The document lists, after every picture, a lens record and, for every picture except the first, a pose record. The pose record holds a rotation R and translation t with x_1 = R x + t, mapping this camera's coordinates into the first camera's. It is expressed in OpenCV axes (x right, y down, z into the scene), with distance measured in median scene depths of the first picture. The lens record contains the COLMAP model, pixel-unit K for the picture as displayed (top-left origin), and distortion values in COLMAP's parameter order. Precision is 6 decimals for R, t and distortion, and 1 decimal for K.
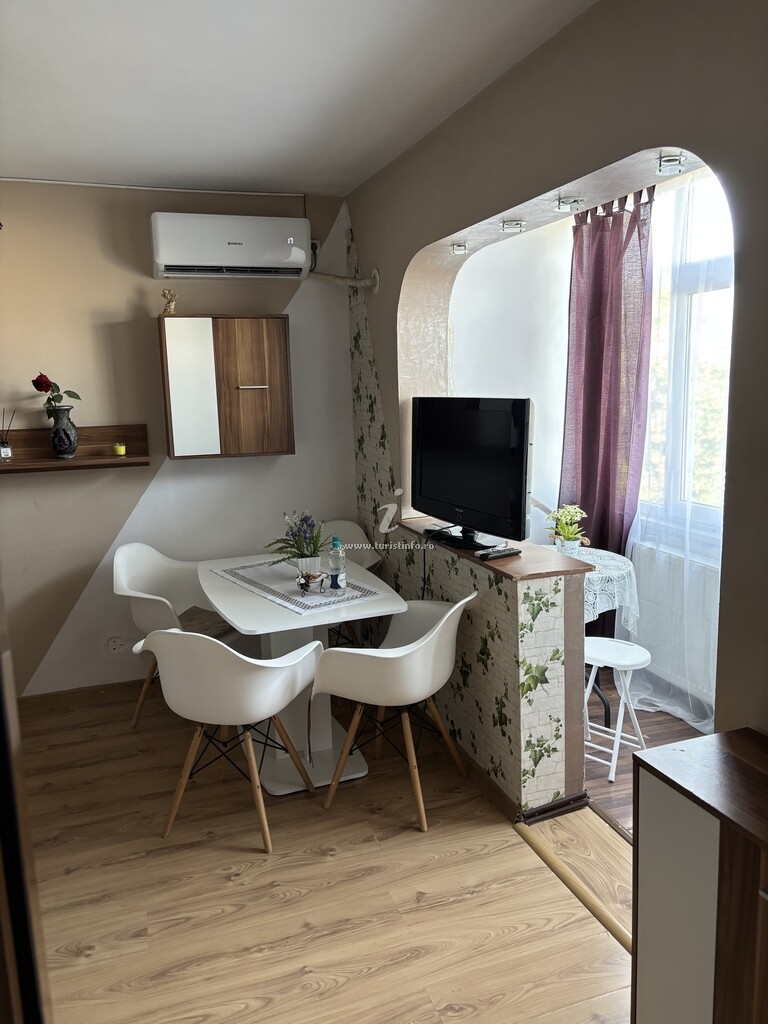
lens RADIAL K [[788.5, 0, 384.0], [0, 788.5, 512.0], [0, 0, 1]] dist [0.026395, 0.000176]
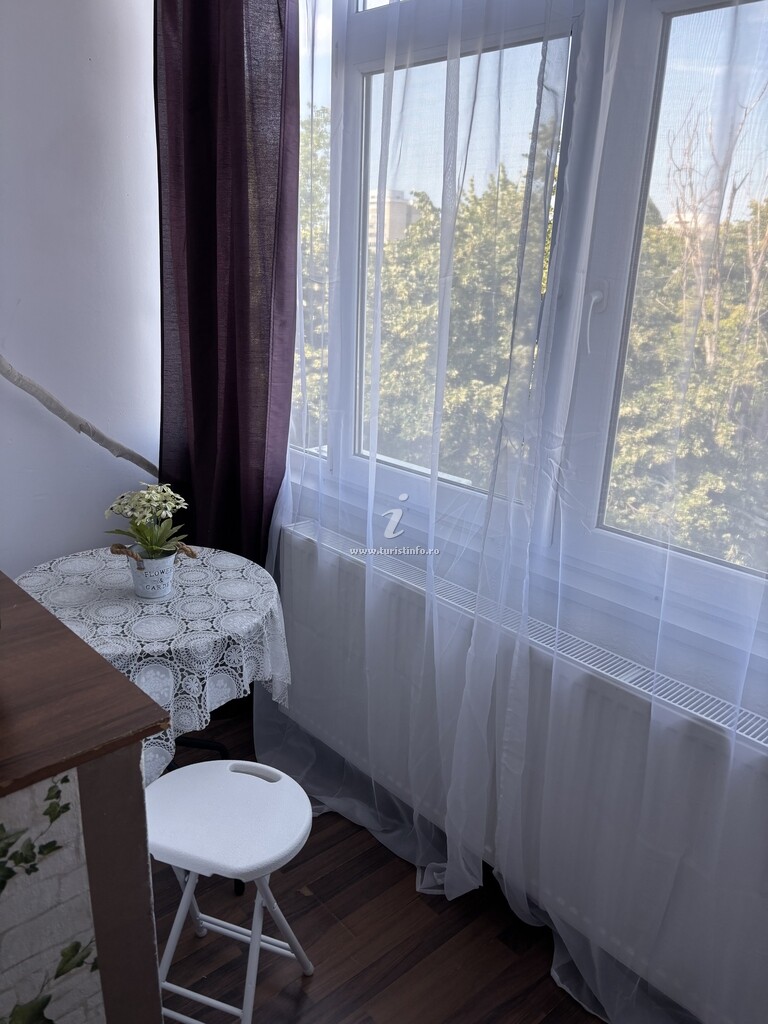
lens RADIAL K [[788.5, 0, 384.0], [0, 788.5, 512.0], [0, 0, 1]] dist [0.026395, 0.000176]
pose [[0.913743, -0.068386, 0.400495, 0.169528], [0.007922, 0.988544, 0.150722, -0.065957], [-0.406214, -0.134548, 0.903818, 0.492427]]
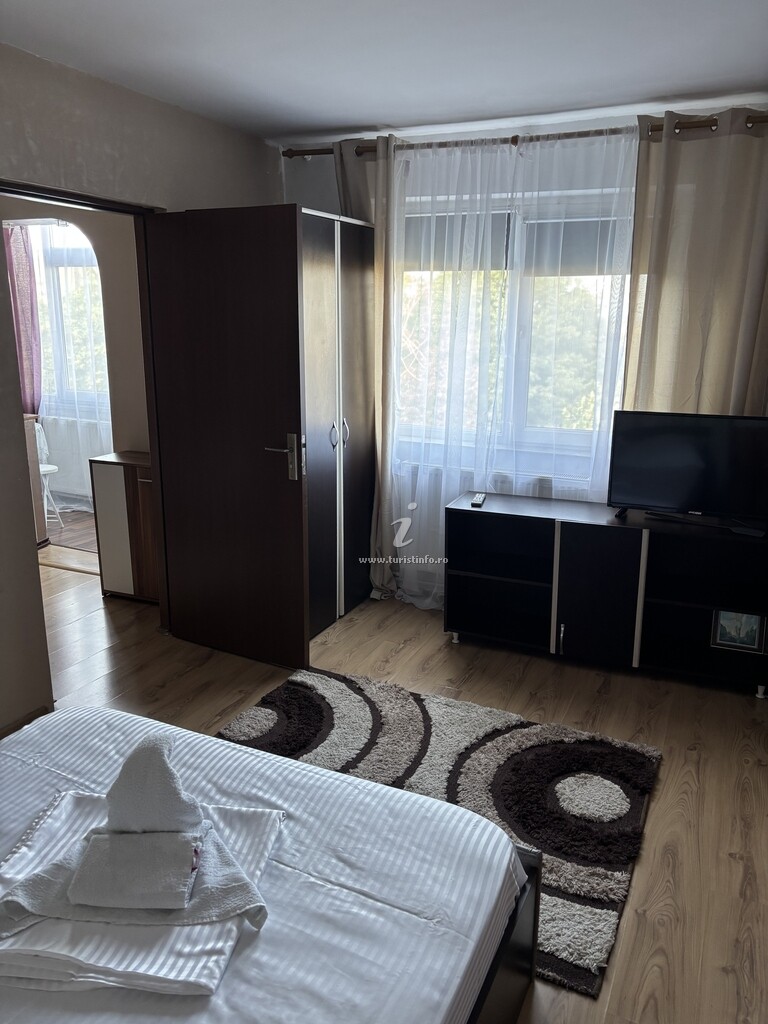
lens RADIAL K [[788.5, 0, 384.0], [0, 788.5, 512.0], [0, 0, 1]] dist [0.026395, 0.000176]
pose [[0.696038, -0.142432, 0.703736, -0.436170], [0.083968, 0.989549, 0.117230, 0.113996], [-0.713078, -0.022505, 0.700724, -0.774095]]
